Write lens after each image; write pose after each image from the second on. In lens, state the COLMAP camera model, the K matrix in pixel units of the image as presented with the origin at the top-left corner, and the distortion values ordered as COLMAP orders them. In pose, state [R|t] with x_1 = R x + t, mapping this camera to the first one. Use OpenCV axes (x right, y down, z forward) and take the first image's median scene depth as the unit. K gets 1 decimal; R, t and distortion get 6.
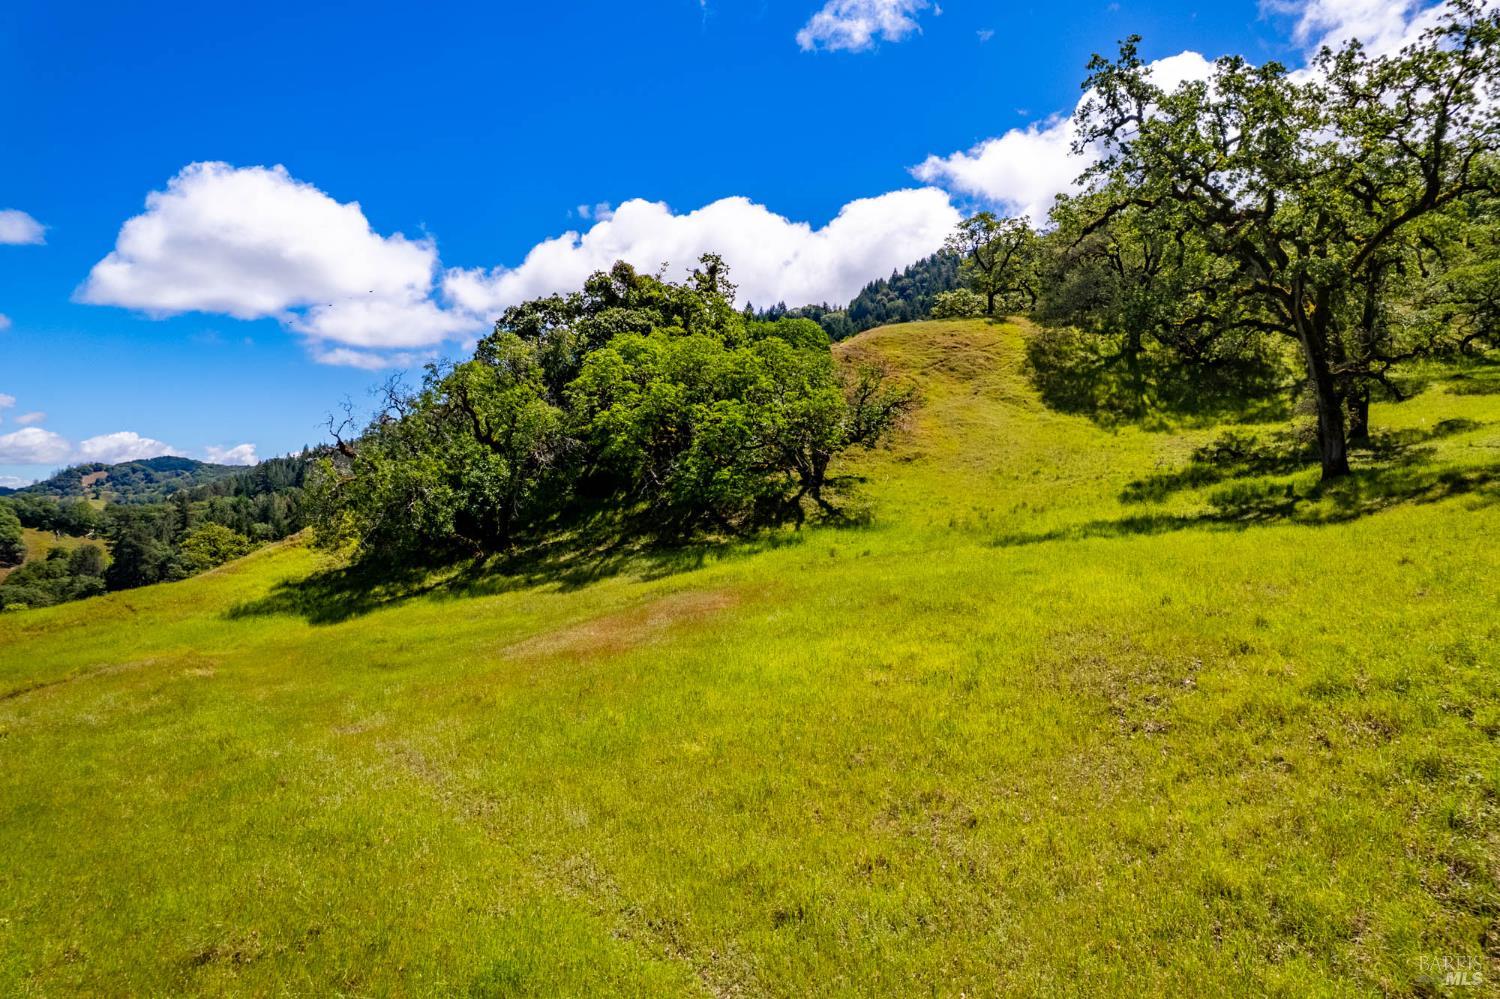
lens RADIAL K [[957.7, 0, 760.7], [0, 957.7, 495.2], [0, 0, 1]] dist [-0.076432, 0.058096]
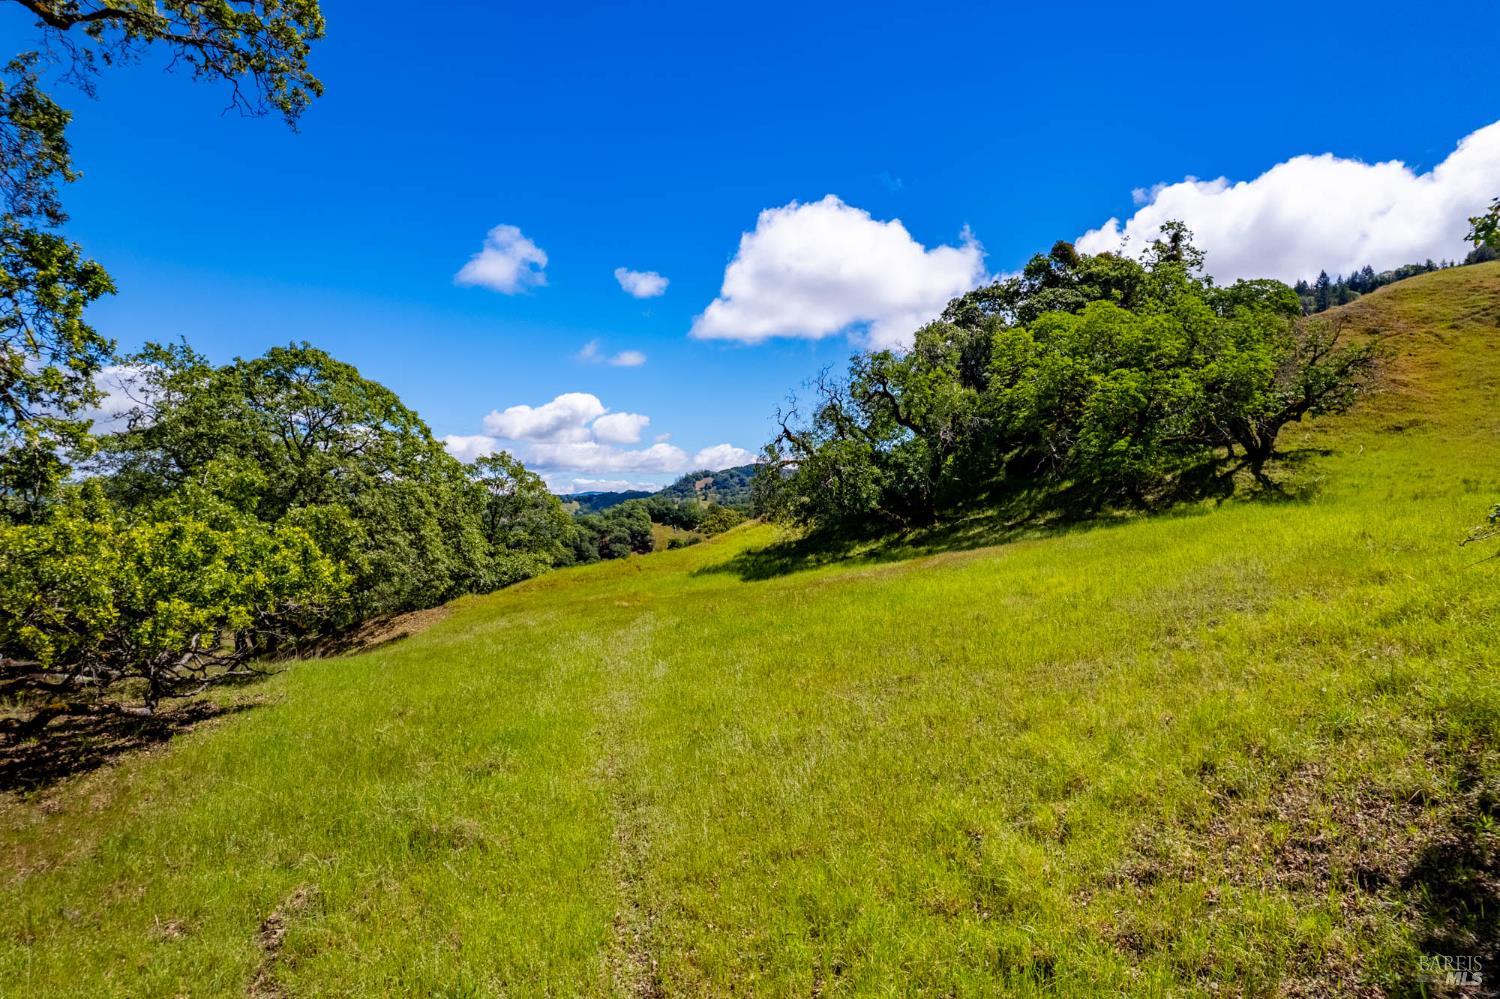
lens RADIAL K [[957.7, 0, 763.2], [0, 957.7, 503.4], [0, 0, 1]] dist [-0.076432, 0.058096]
pose [[0.844750, -0.003031, -0.535152, 0.133766], [0.006896, 0.999963, 0.005222, 0.023007], [0.535116, -0.008102, 0.844740, -0.003315]]
